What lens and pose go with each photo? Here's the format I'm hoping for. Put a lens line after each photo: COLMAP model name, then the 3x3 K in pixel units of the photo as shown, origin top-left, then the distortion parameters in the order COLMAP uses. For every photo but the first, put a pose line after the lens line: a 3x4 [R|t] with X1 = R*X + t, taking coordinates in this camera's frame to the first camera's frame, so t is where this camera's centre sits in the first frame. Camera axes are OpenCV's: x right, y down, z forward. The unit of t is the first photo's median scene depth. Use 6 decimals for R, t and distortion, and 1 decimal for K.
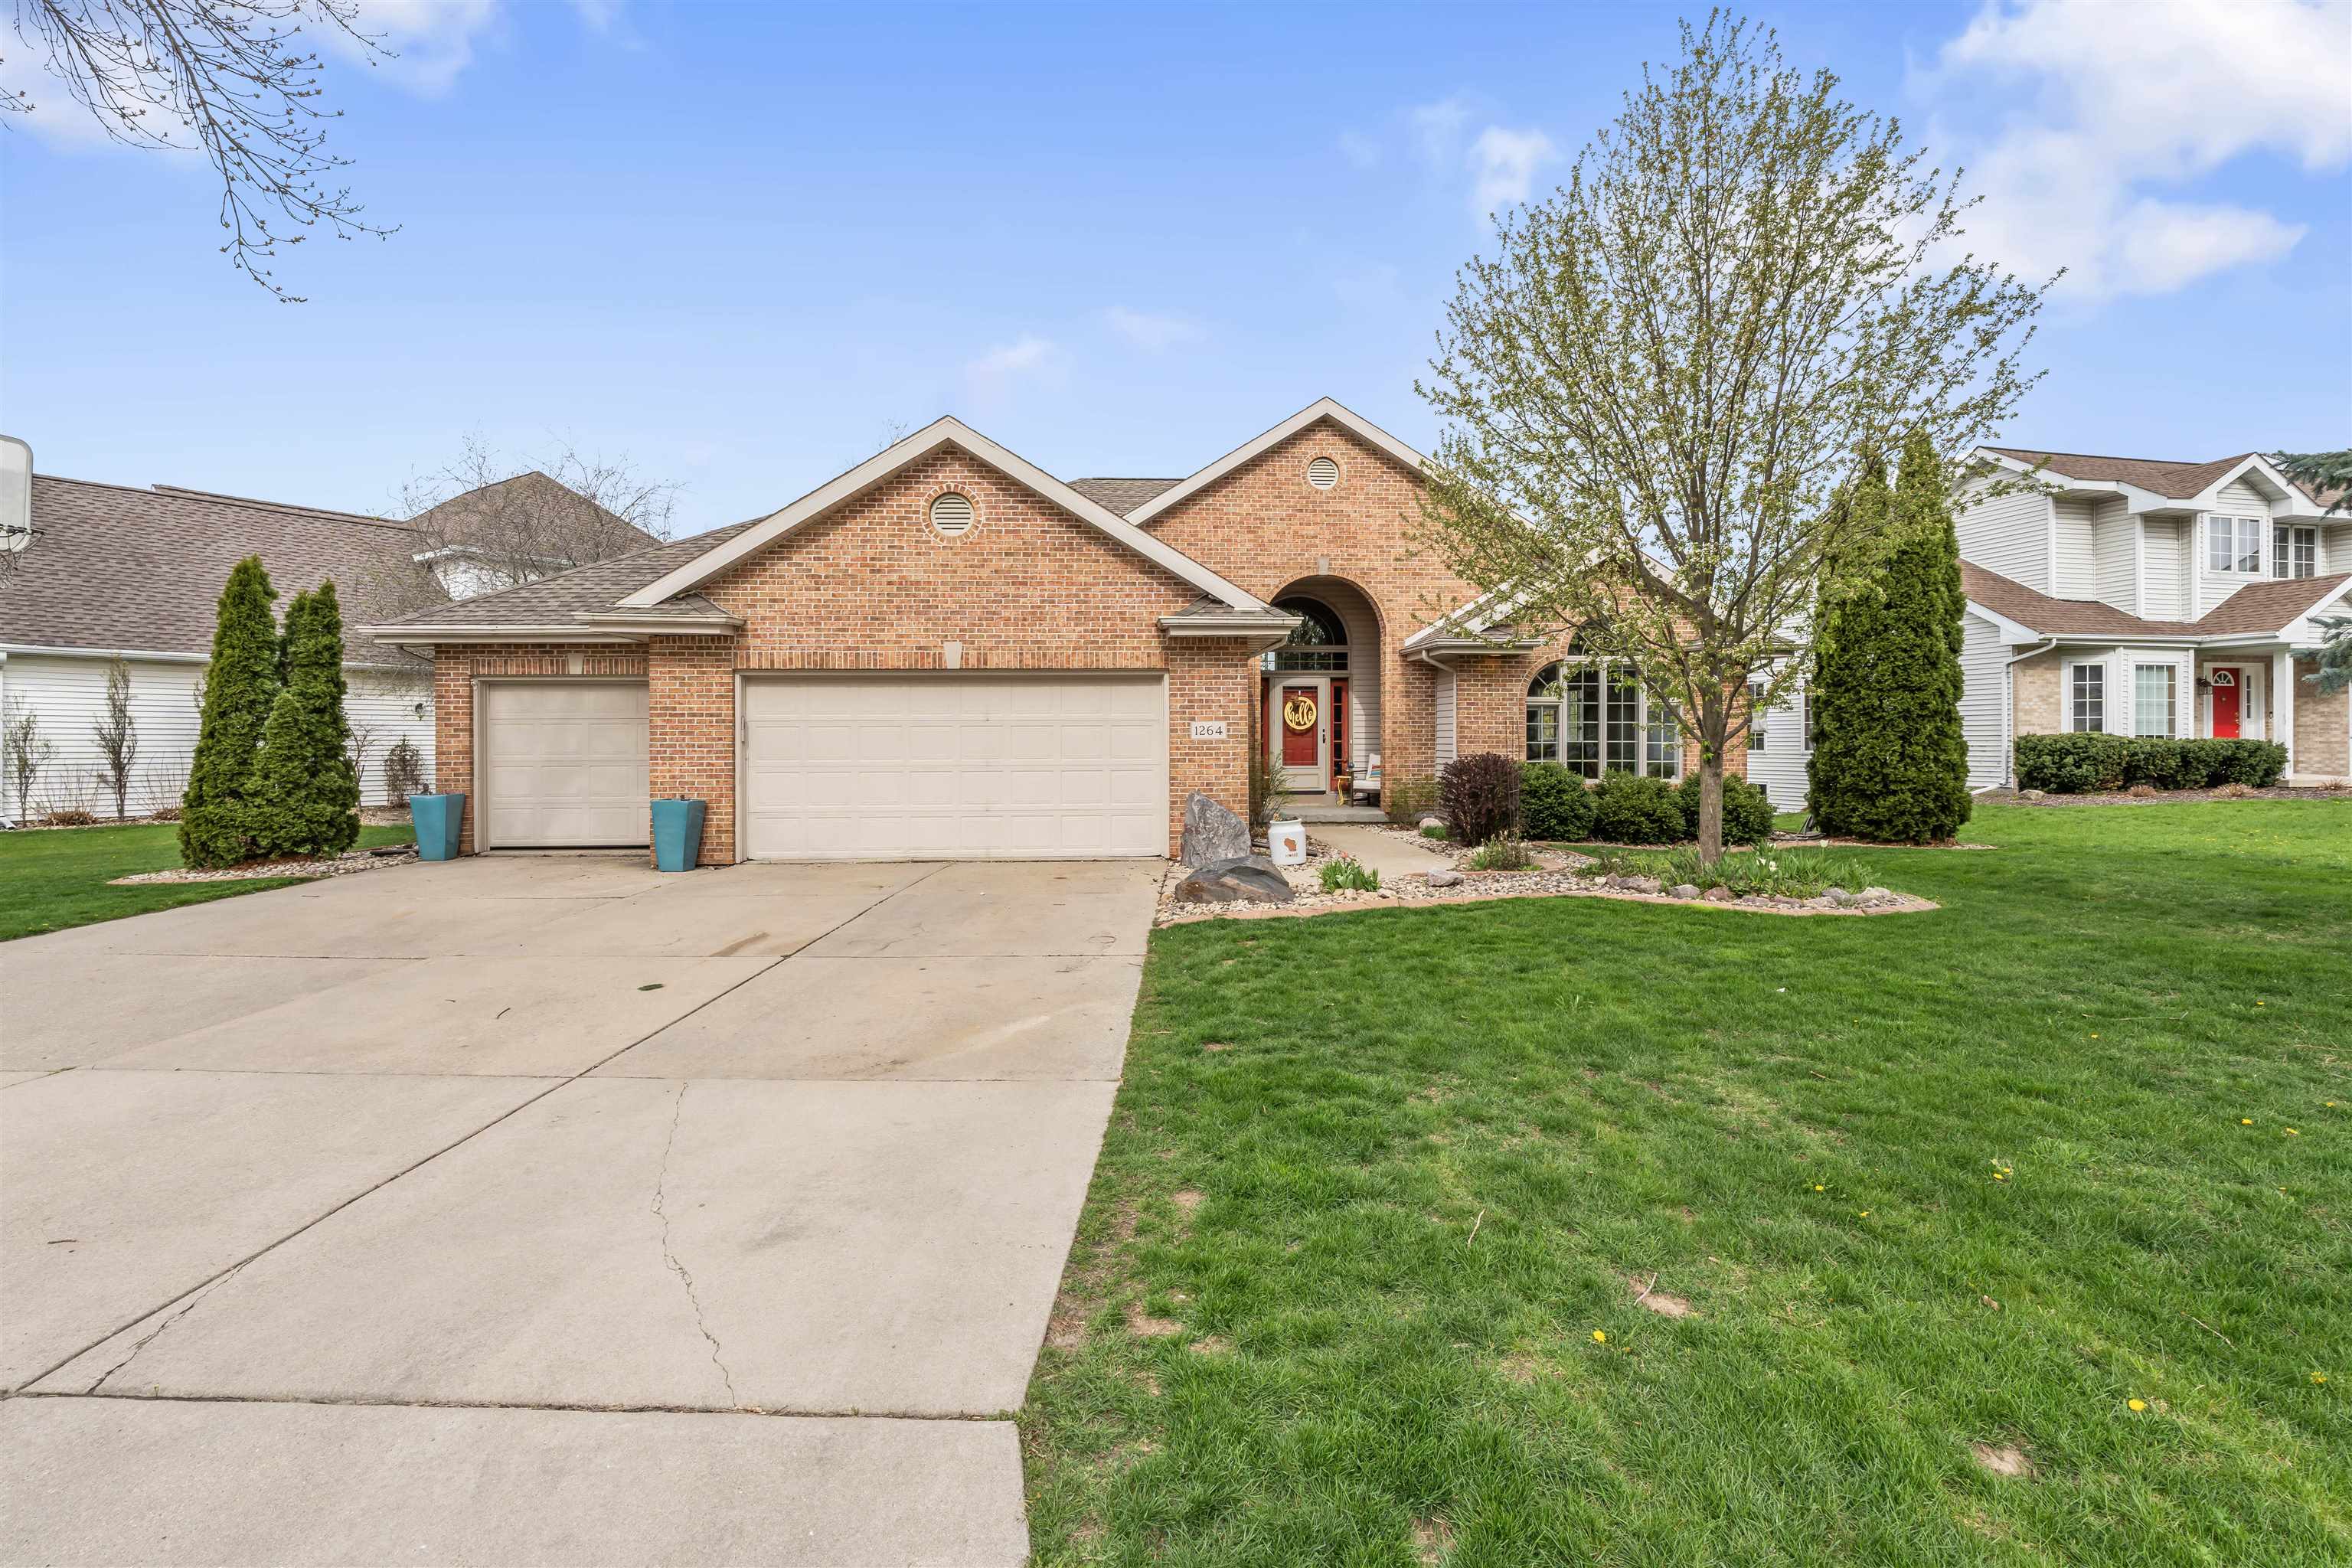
lens RADIAL K [[1069.8, 0, 1171.2], [0, 1069.8, 739.3], [0, 0, 1]] dist [-0.003528, 0.000537]
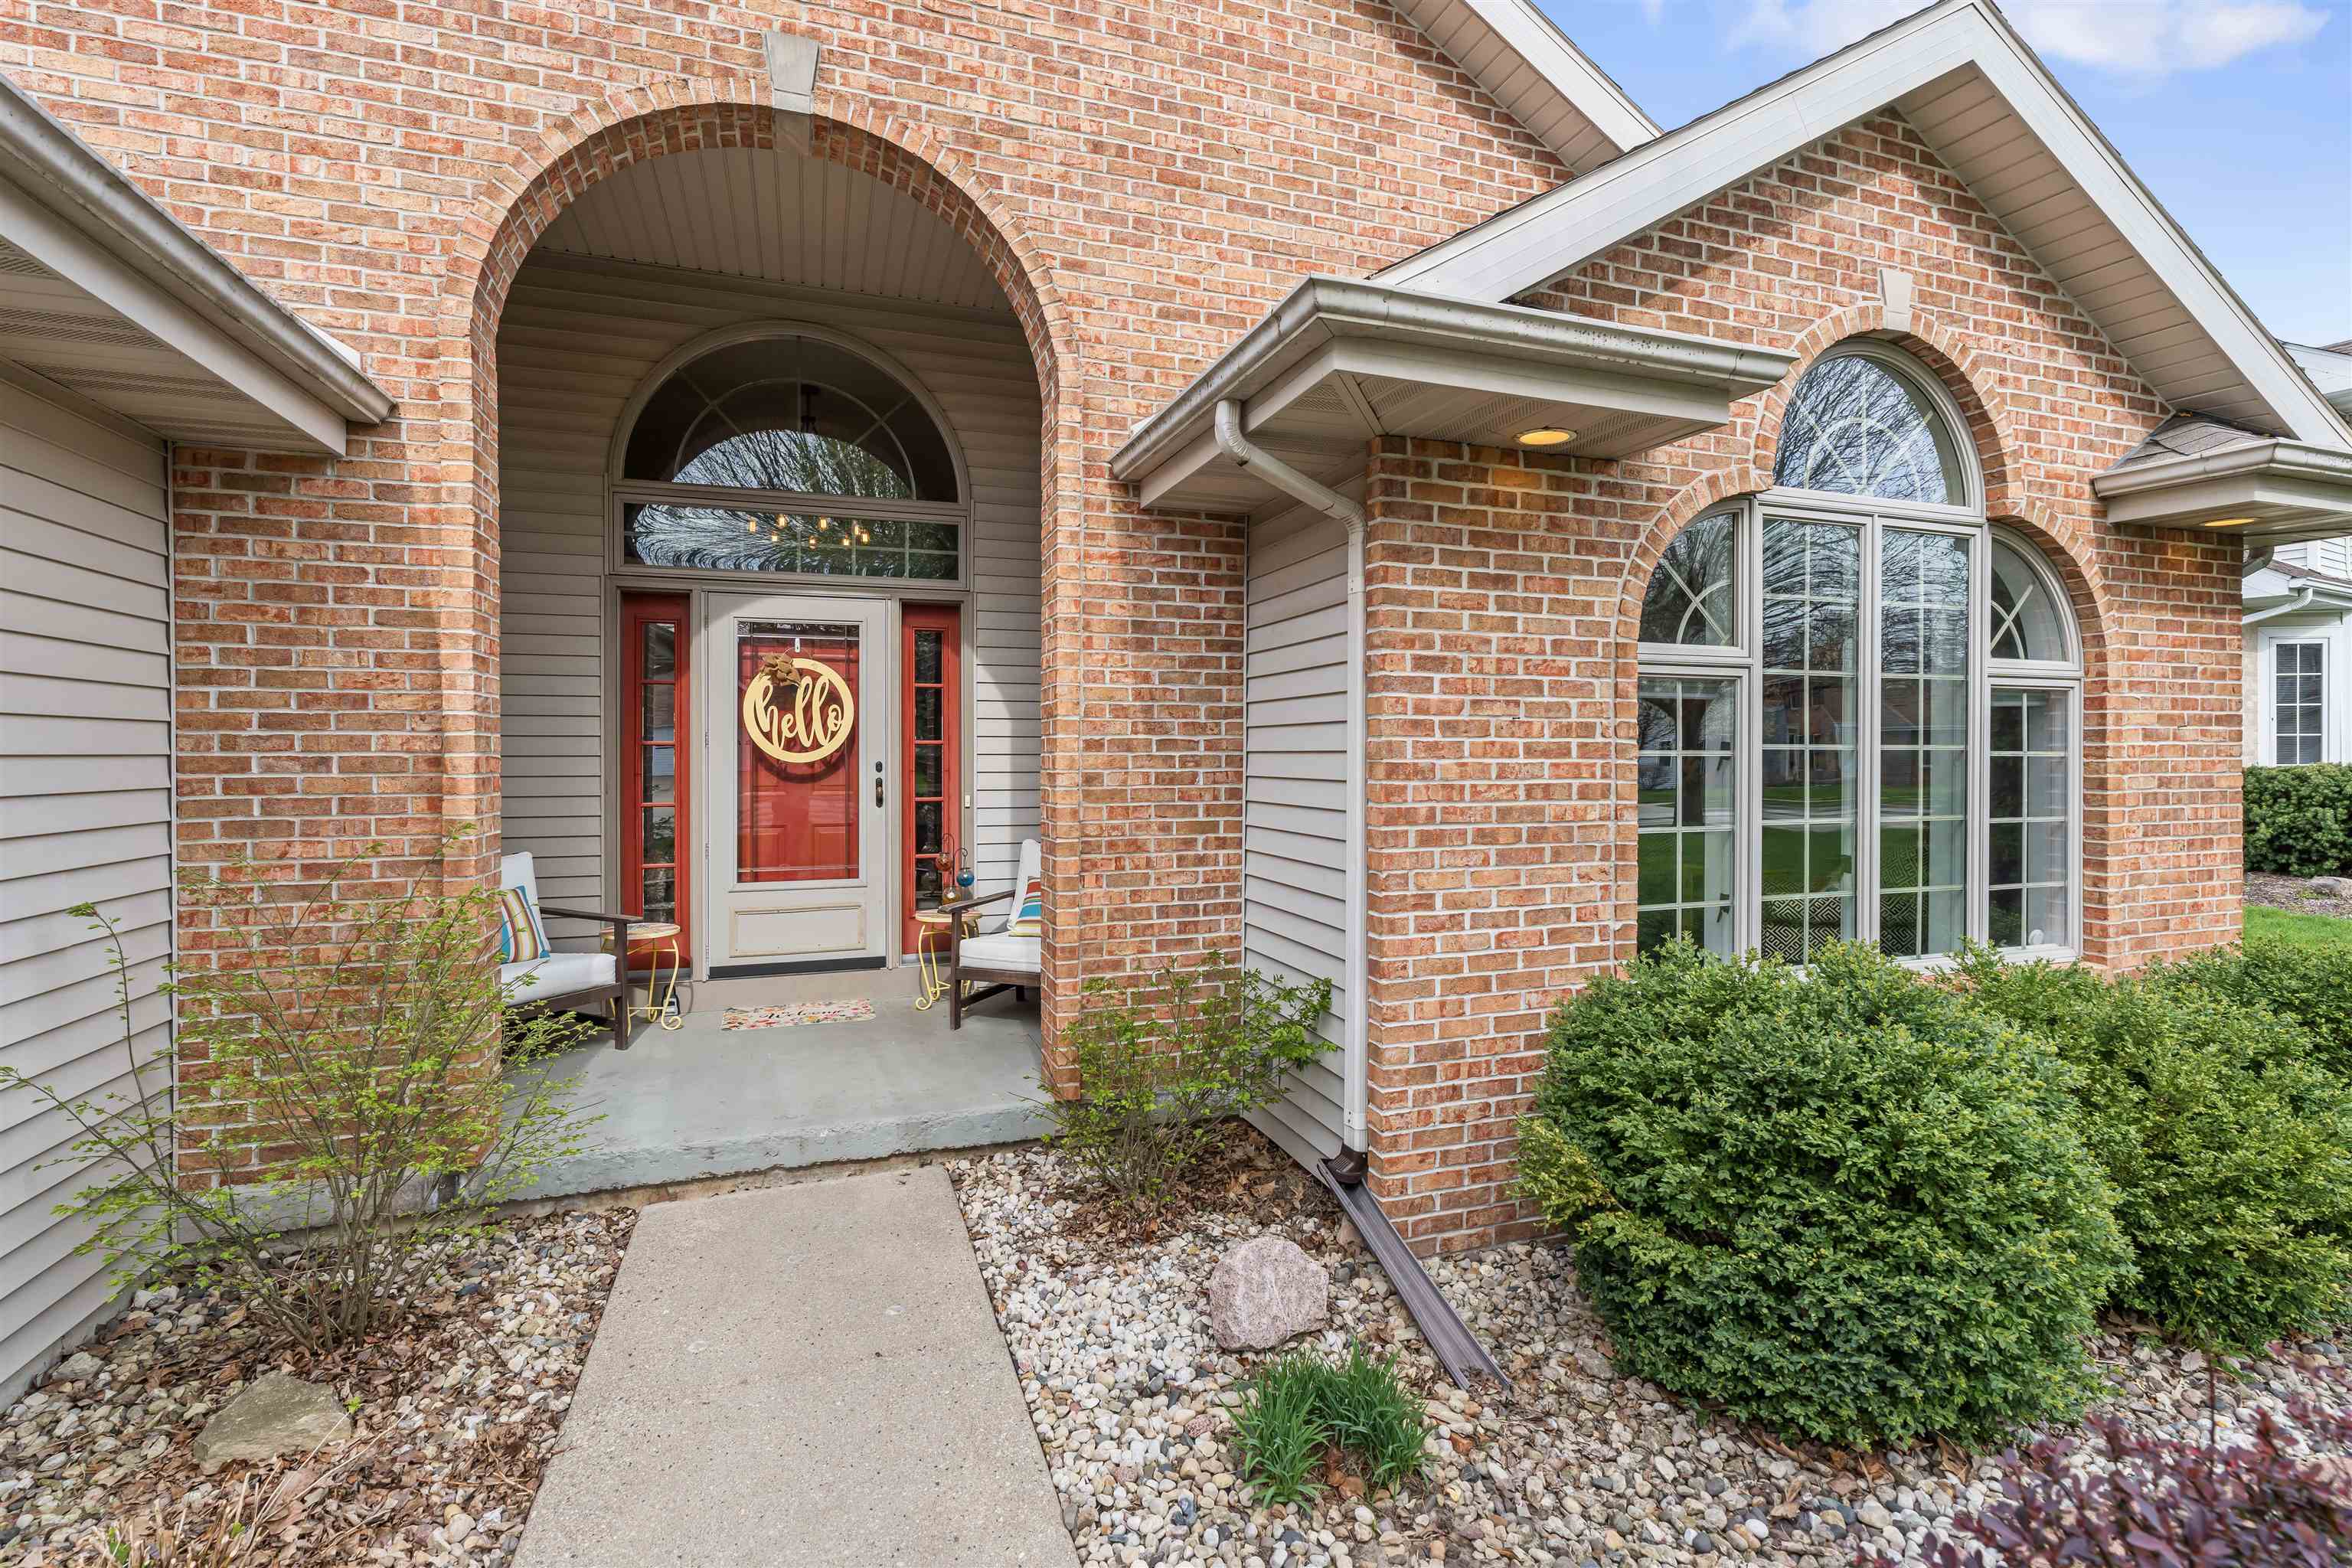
lens RADIAL K [[1069.8, 0, 1171.2], [0, 1069.8, 739.3], [0, 0, 1]] dist [-0.003528, 0.000537]
pose [[0.967195, 0.003571, 0.254010, 0.146323], [-0.000492, 0.999926, -0.012183, -0.012403], [-0.254034, 0.011658, 0.967125, 0.674695]]
